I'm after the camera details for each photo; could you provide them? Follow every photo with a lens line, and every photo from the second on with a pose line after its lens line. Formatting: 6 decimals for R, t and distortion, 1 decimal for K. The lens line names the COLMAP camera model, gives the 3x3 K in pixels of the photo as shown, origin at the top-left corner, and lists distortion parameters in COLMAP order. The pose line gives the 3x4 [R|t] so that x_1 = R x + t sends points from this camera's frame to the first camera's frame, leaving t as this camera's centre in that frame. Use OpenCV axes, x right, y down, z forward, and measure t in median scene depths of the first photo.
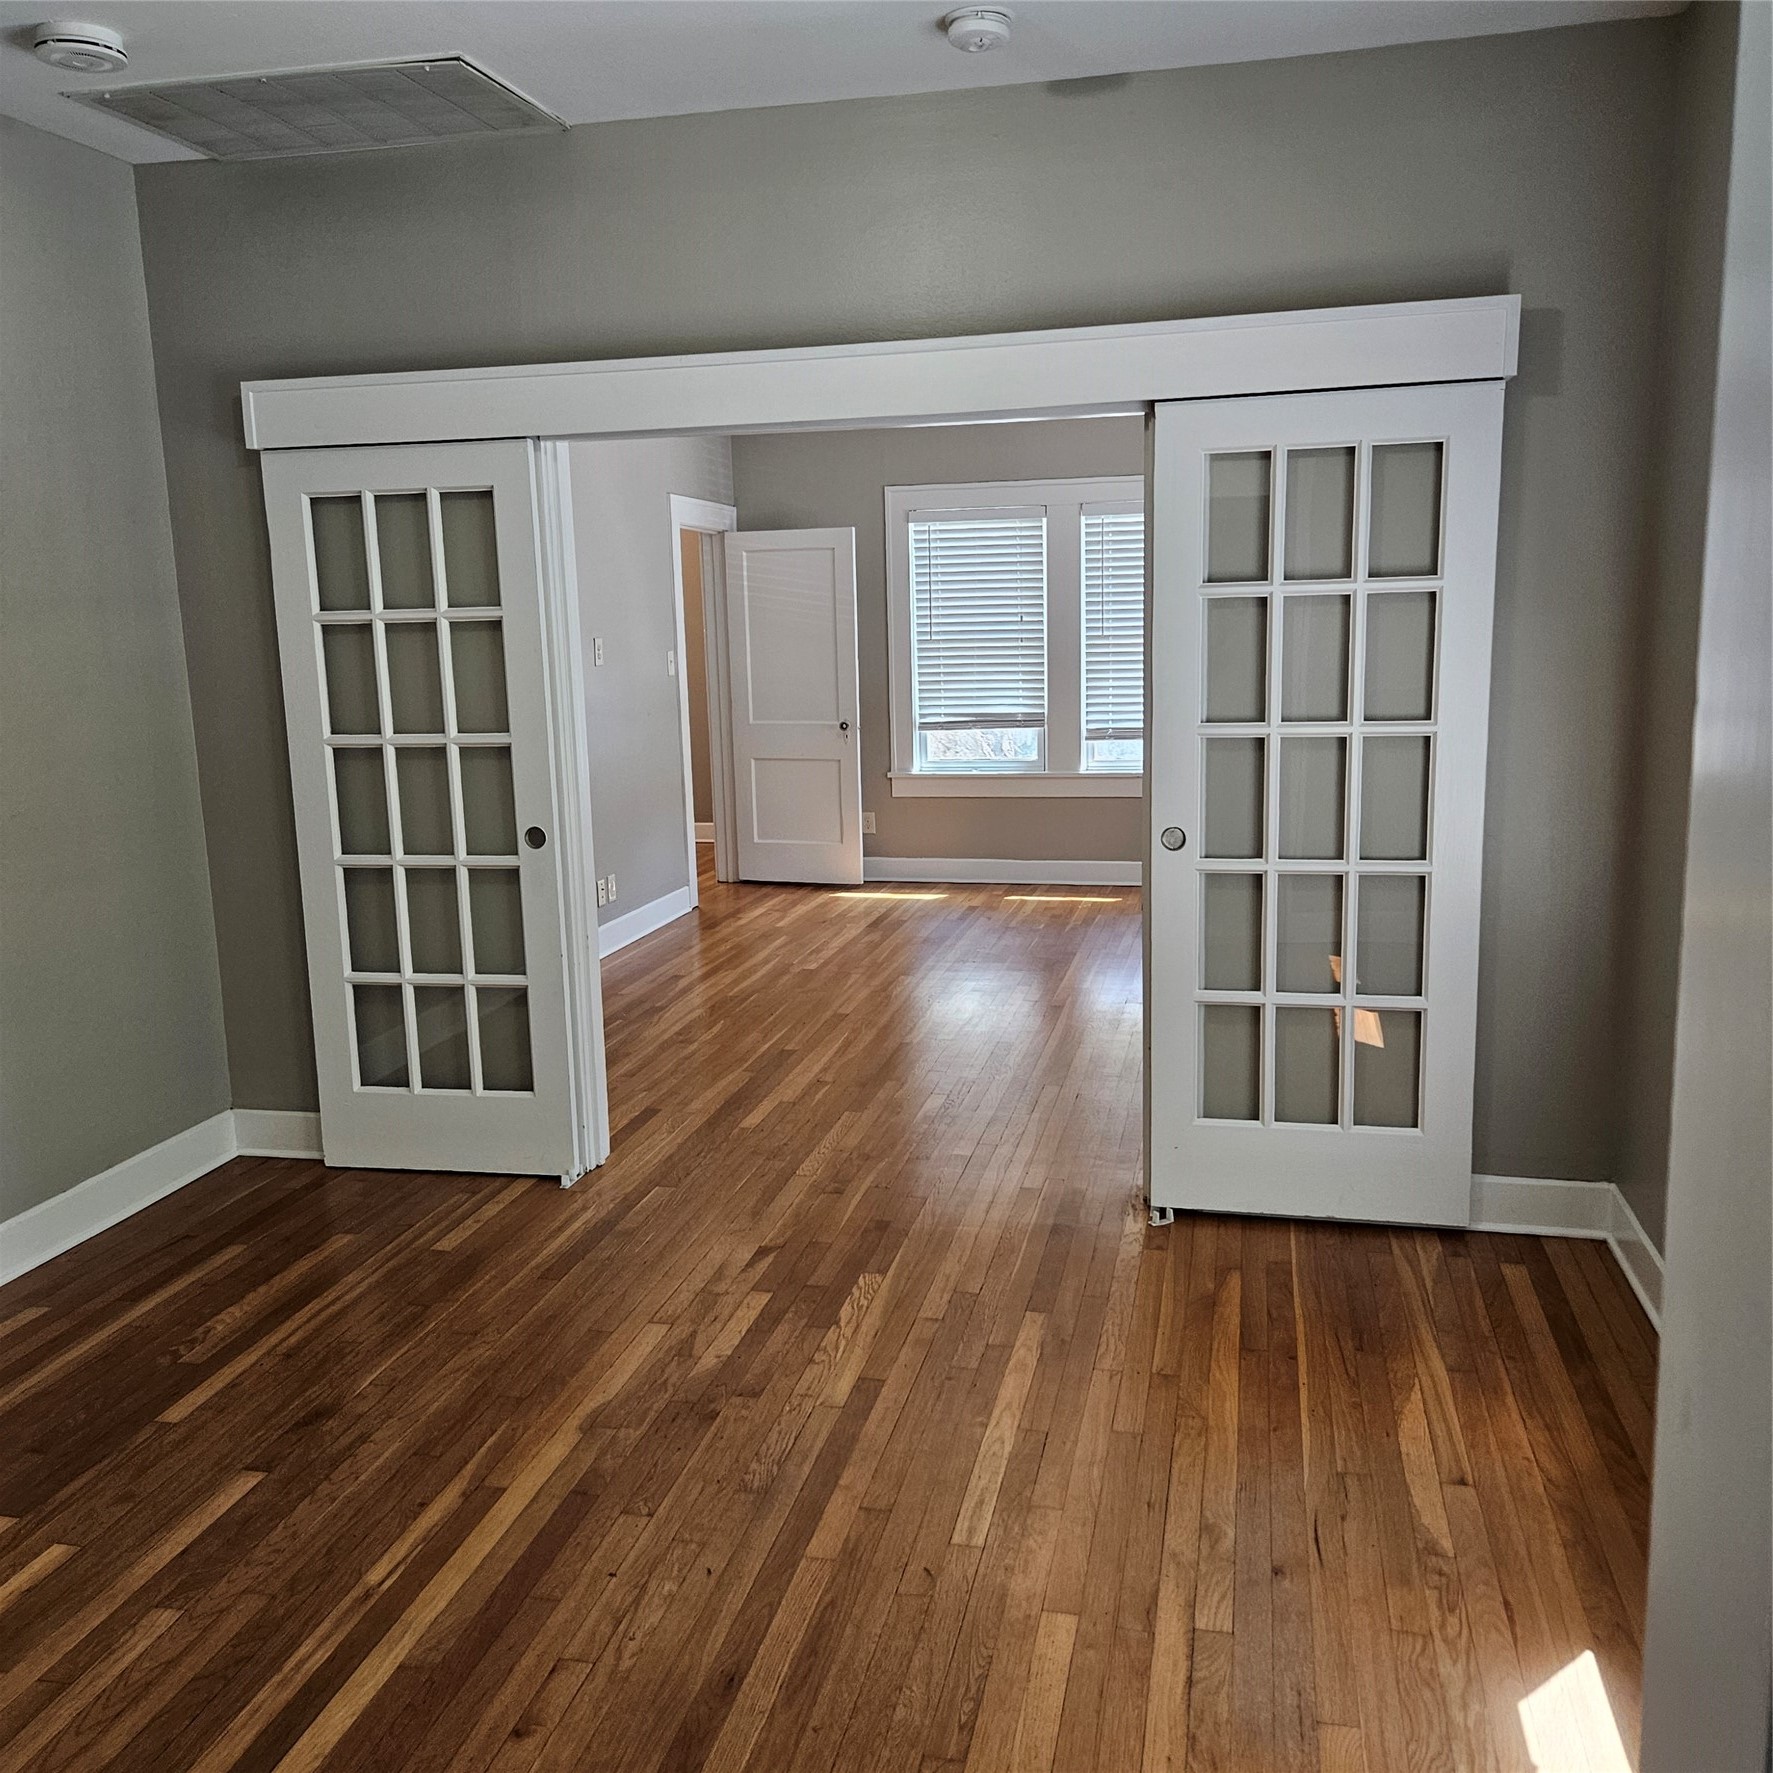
lens RADIAL K [[1546.3, 0, 890.8], [0, 1546.3, 869.3], [0, 0, 1]] dist [0.098188, -0.112034]
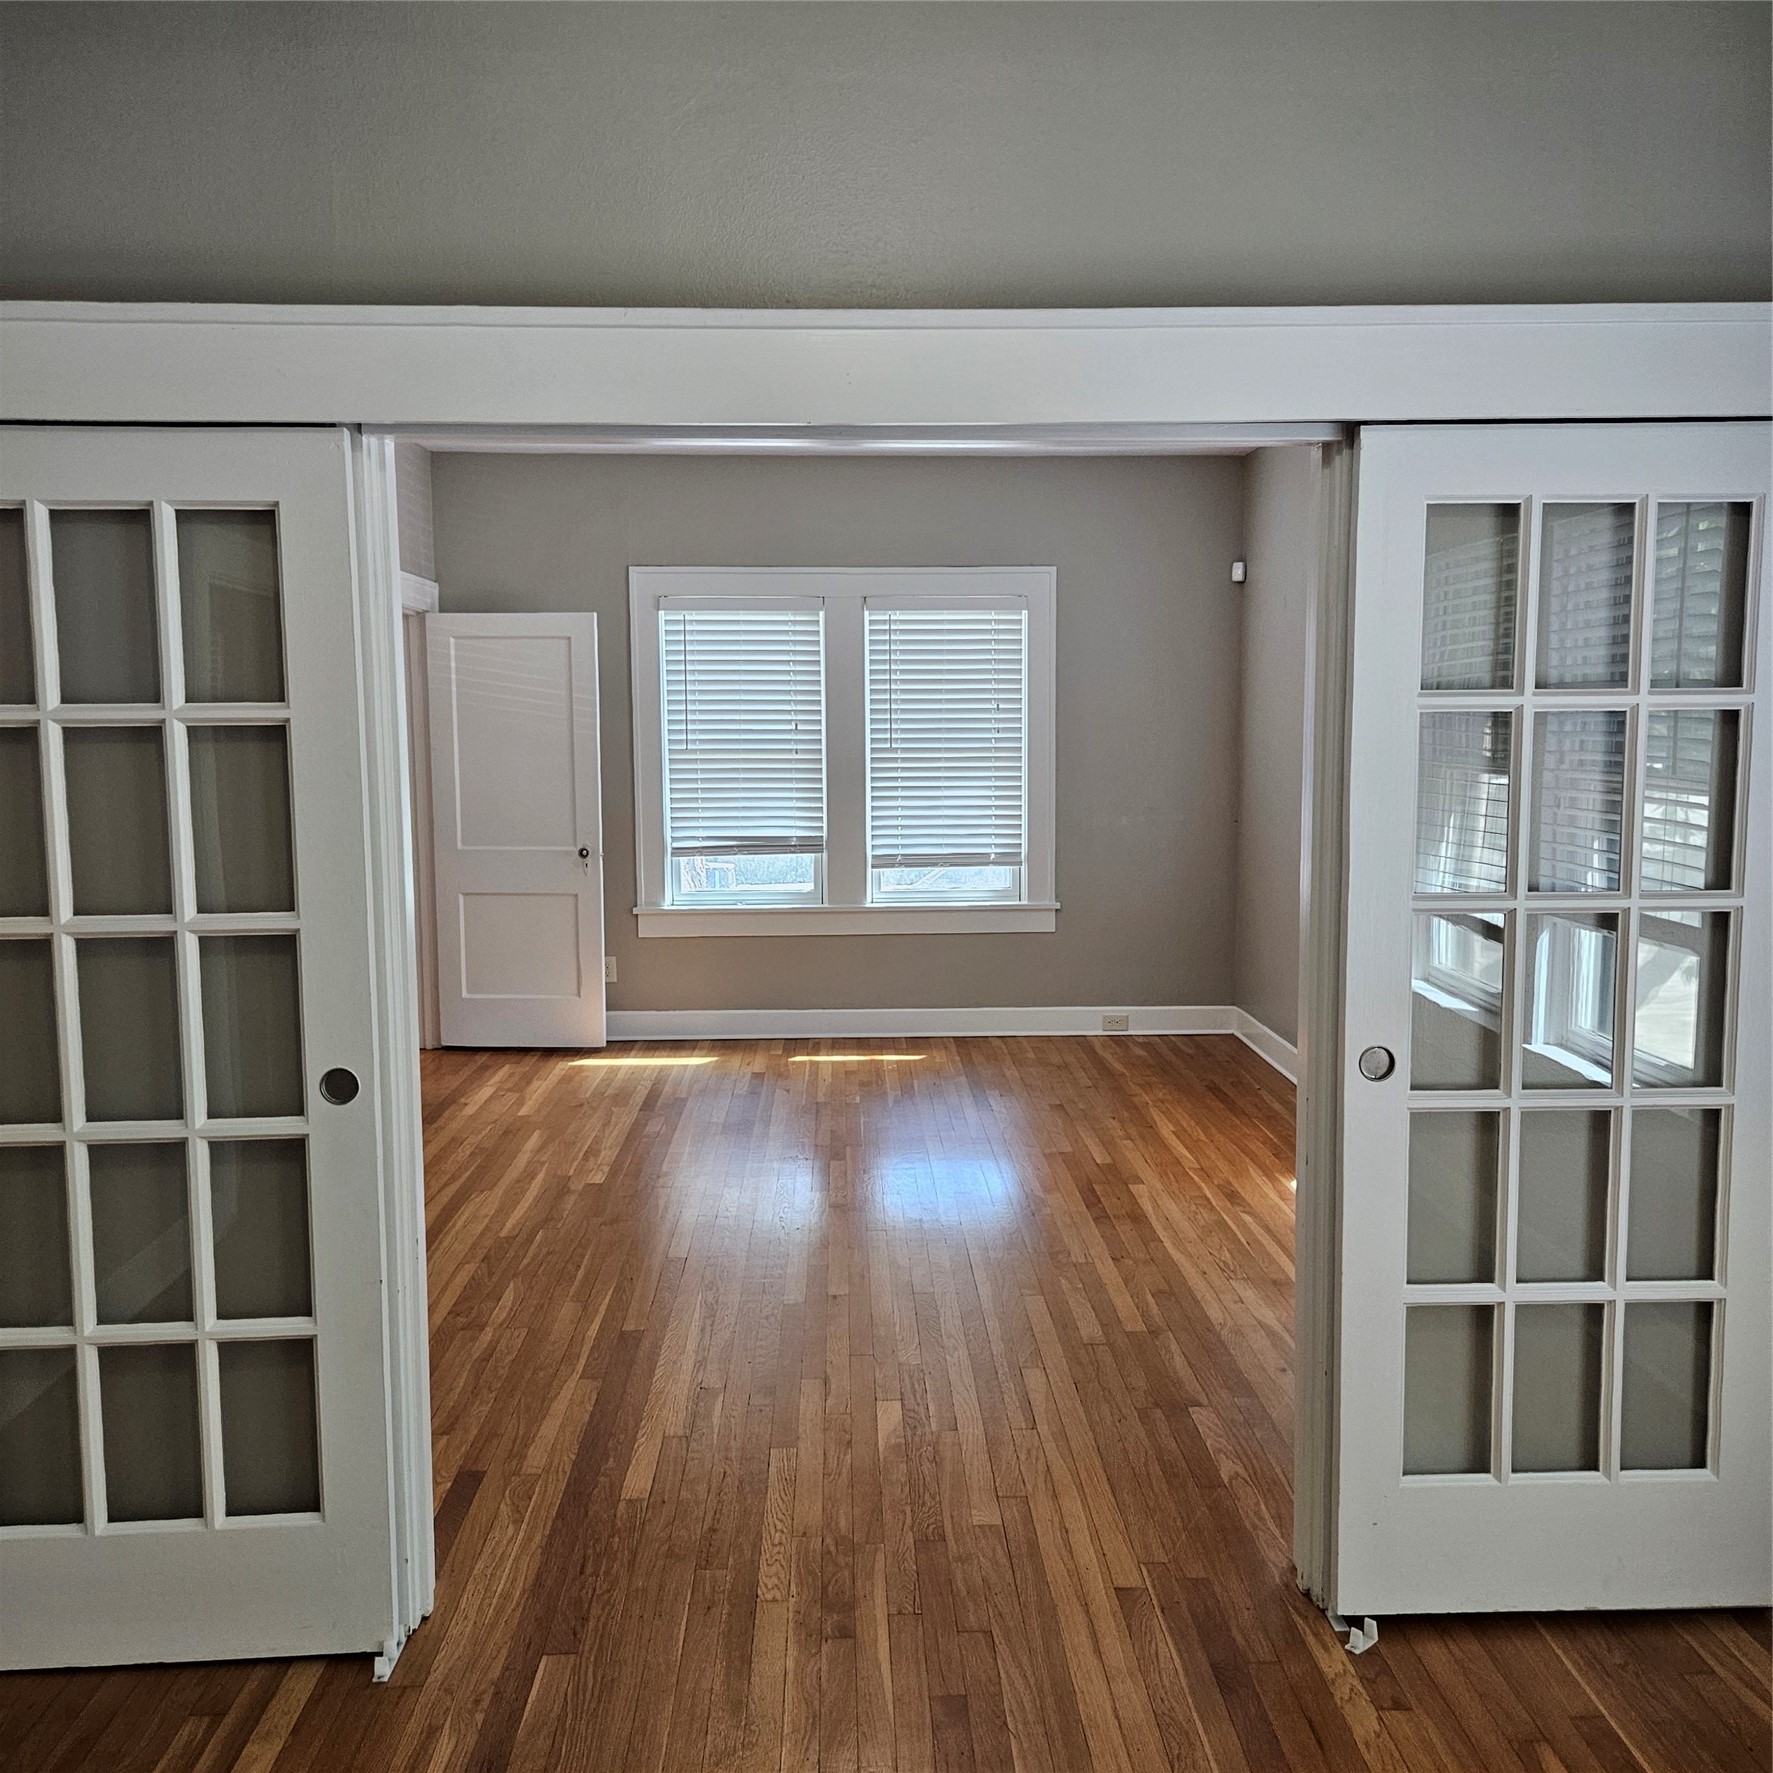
lens RADIAL K [[1546.3, 0, 890.8], [0, 1546.3, 869.3], [0, 0, 1]] dist [0.098188, -0.112034]
pose [[0.965731, -0.007509, 0.259436, -0.170393], [0.024487, 0.997759, -0.062273, -0.057866], [-0.258387, 0.066492, 0.963750, 0.342200]]
